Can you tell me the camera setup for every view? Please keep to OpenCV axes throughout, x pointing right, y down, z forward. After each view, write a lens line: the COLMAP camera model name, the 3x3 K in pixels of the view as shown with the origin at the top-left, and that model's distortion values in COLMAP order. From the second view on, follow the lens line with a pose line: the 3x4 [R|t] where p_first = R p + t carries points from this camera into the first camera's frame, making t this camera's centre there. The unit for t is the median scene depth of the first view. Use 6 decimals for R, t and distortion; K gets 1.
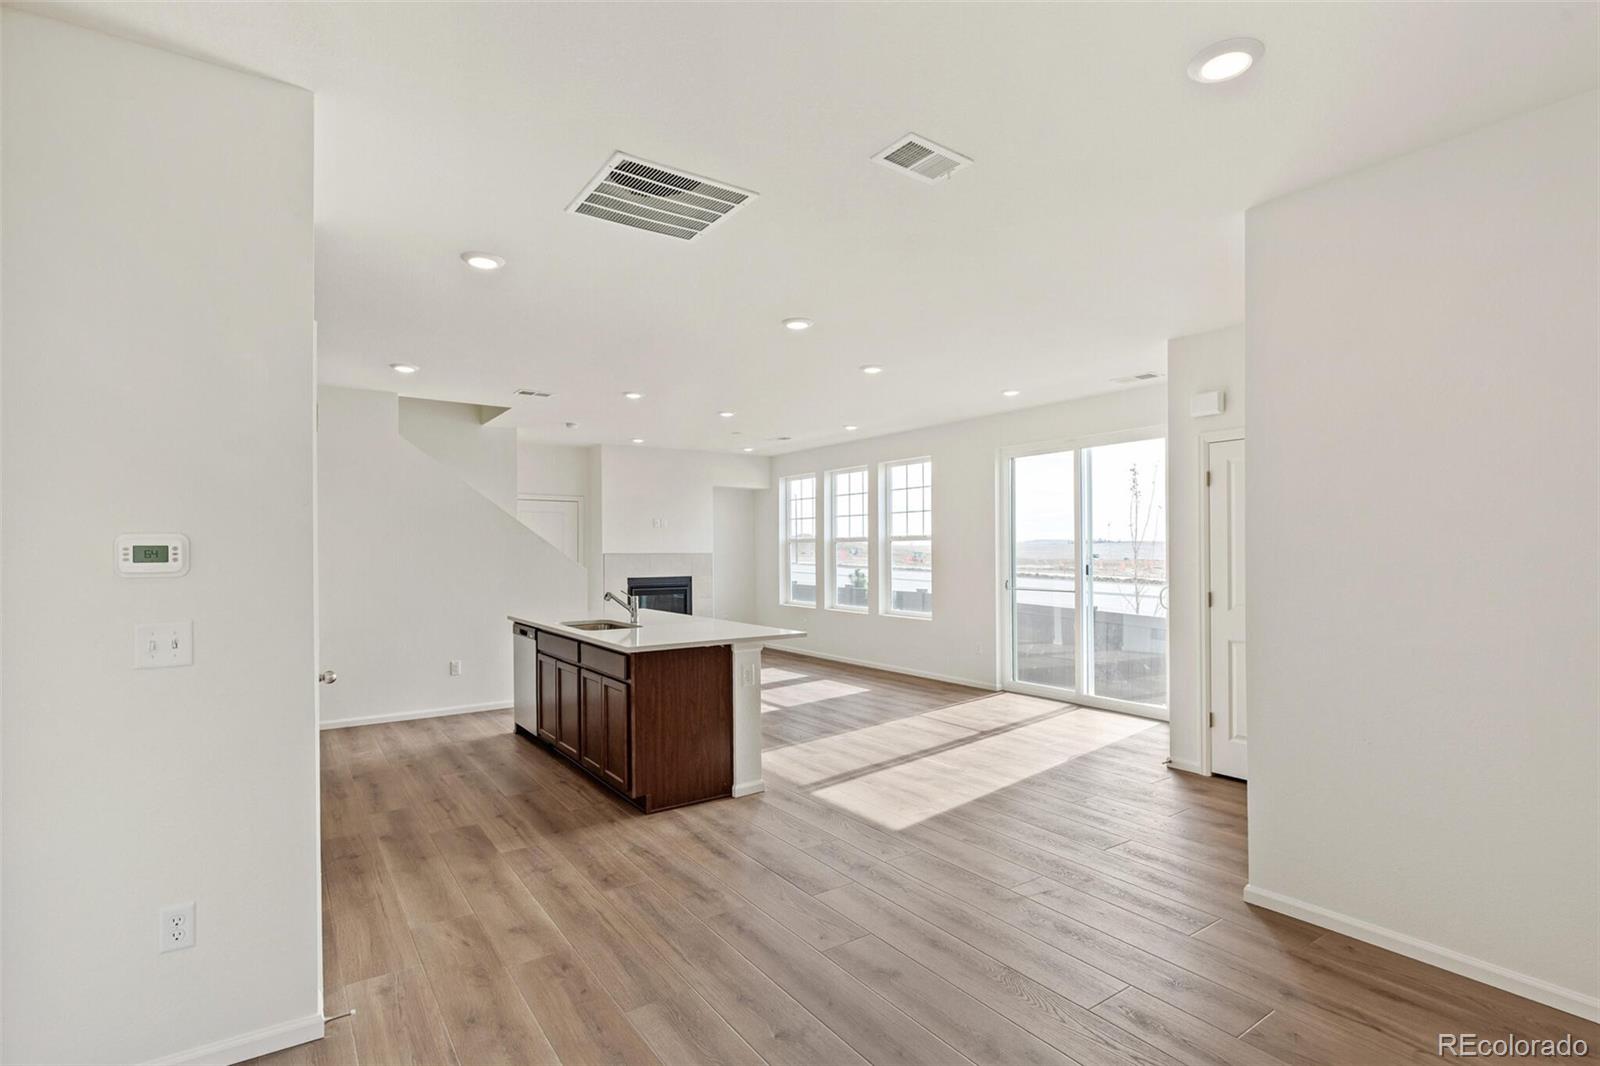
lens RADIAL K [[751.7, 0, 804.4], [0, 751.7, 551.2], [0, 0, 1]] dist [0.004341, 0.000516]
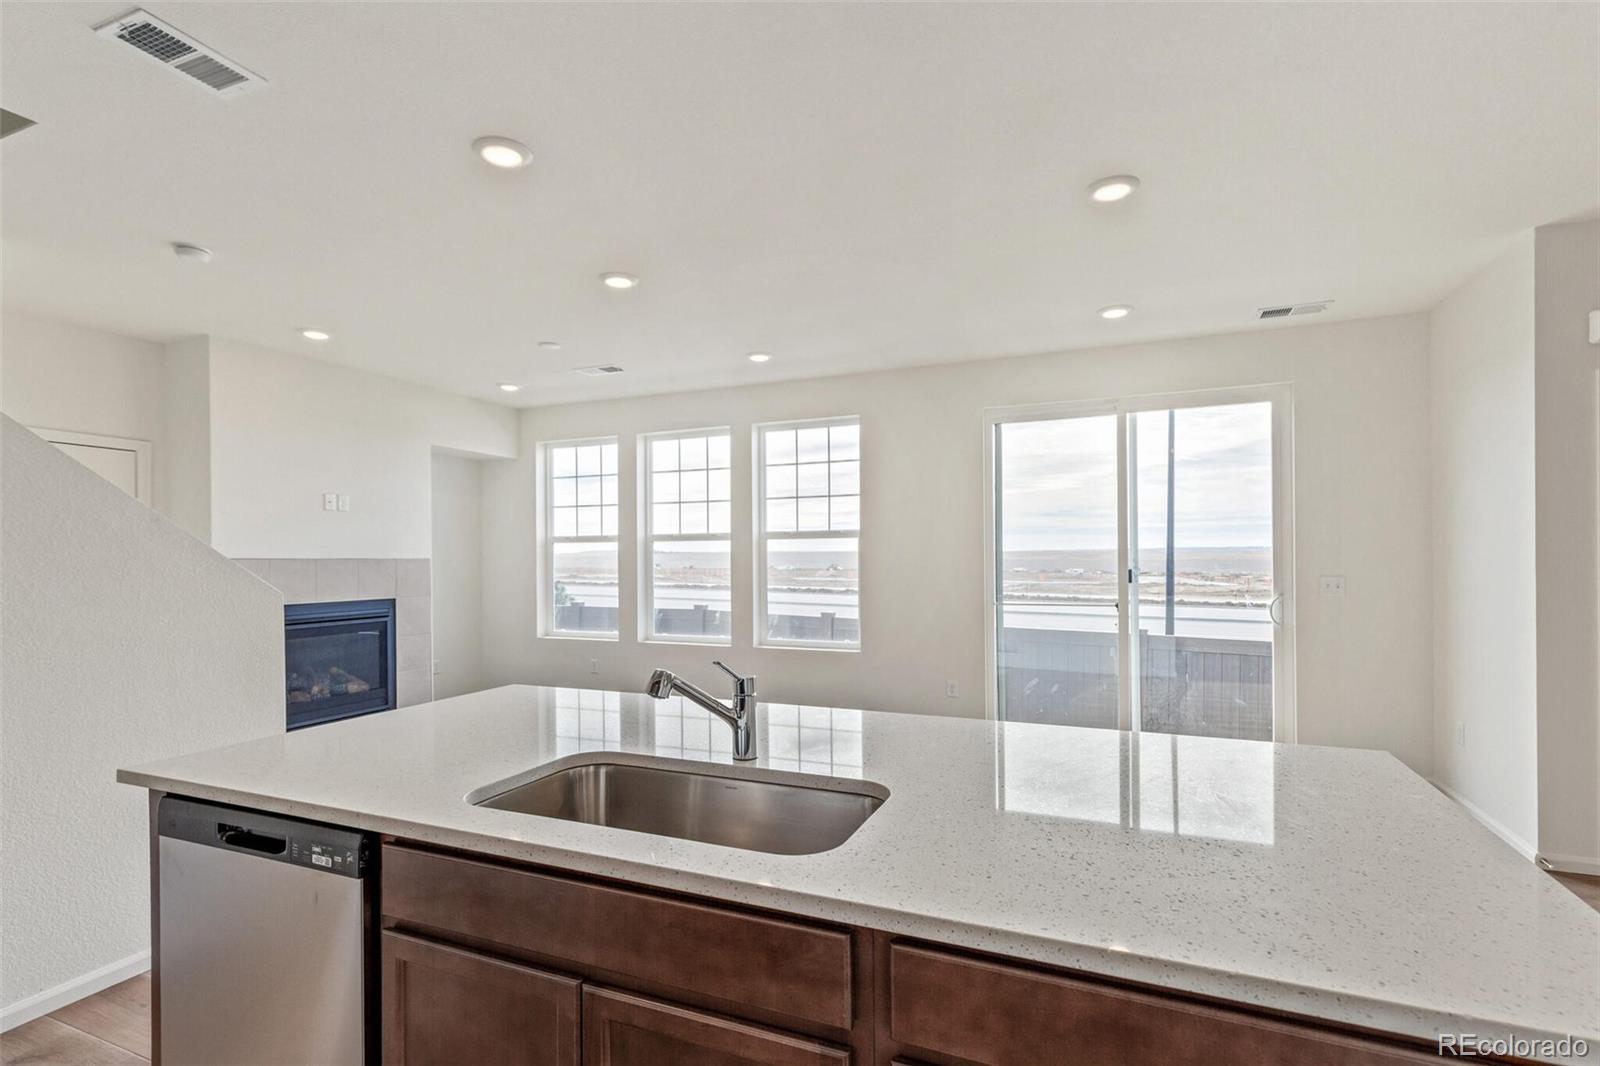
lens RADIAL K [[741.5, 0, 791.6], [0, 741.5, 558.2], [0, 0, 1]] dist [0.003053, -0.000423]
pose [[0.852738, -0.000415, 0.522339, -0.230287], [0.001940, 0.999995, -0.002372, 0.005521], [-0.522336, 0.003036, 0.852735, 0.435177]]
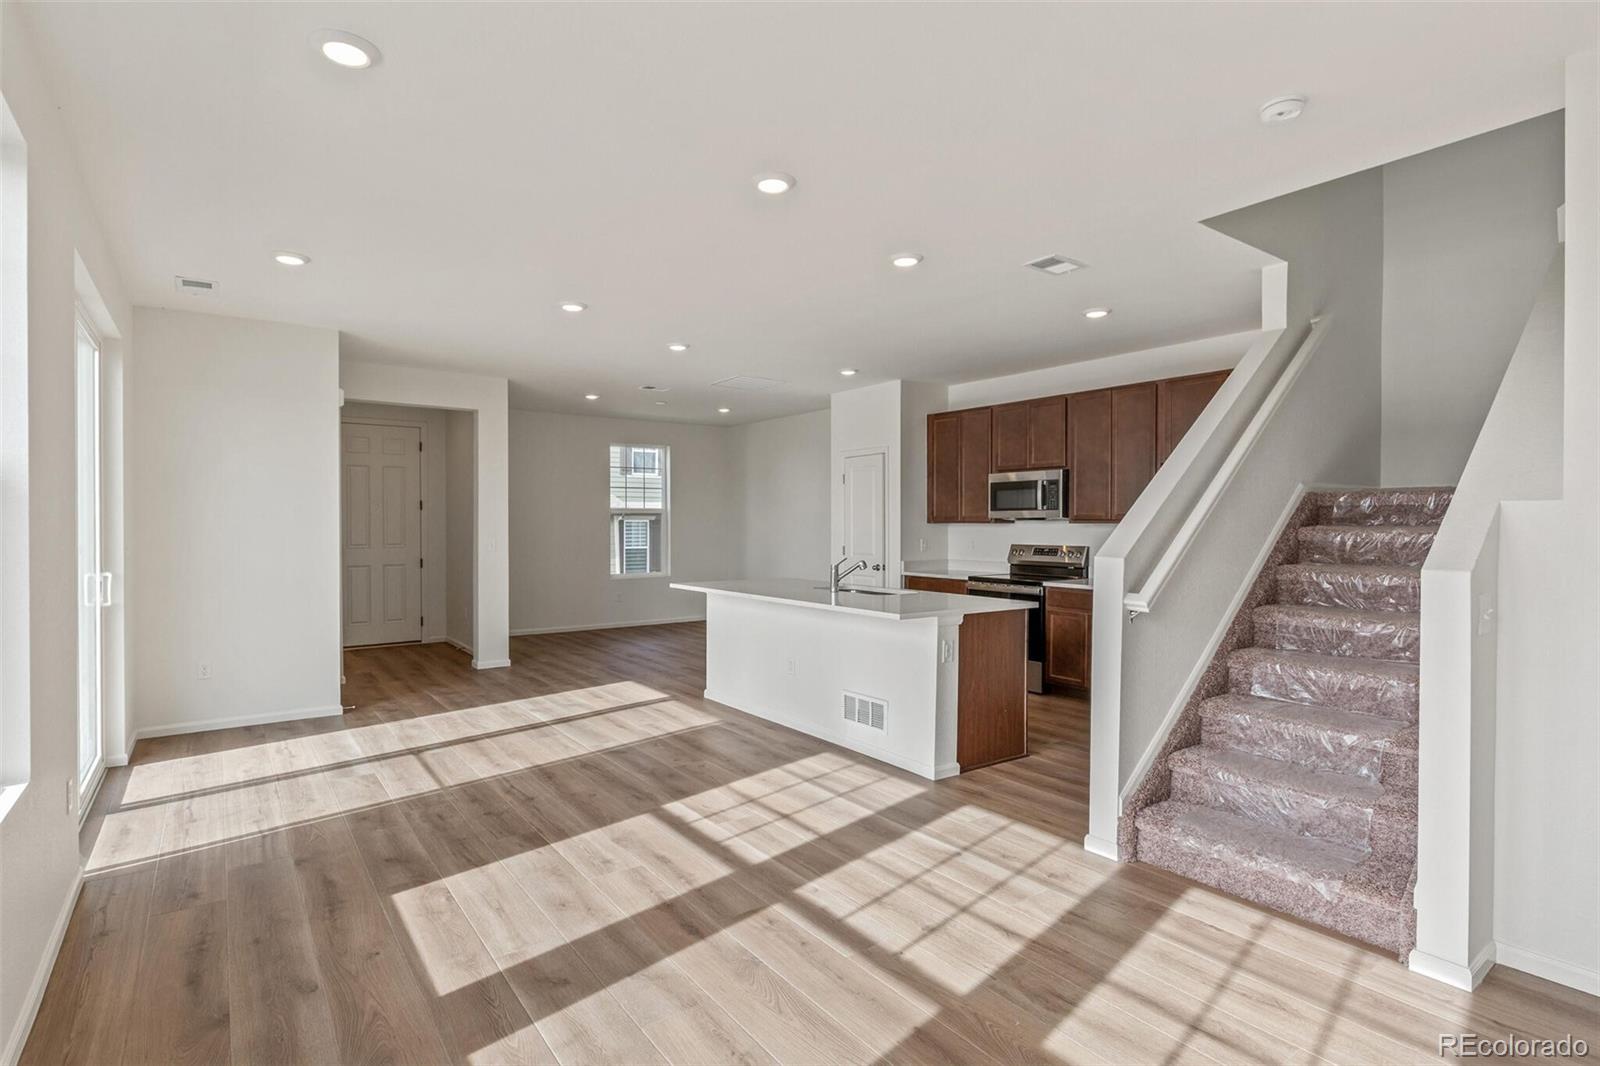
lens RADIAL K [[790.0, 0, 779.6], [0, 790.0, 530.9], [0, 0, 1]] dist [0.000548, -0.000547]
pose [[-0.999755, 0.005778, -0.021357, -0.082532], [0.005574, 0.999938, 0.009610, 0.003070], [0.021411, 0.009488, -0.999726, 1.232002]]
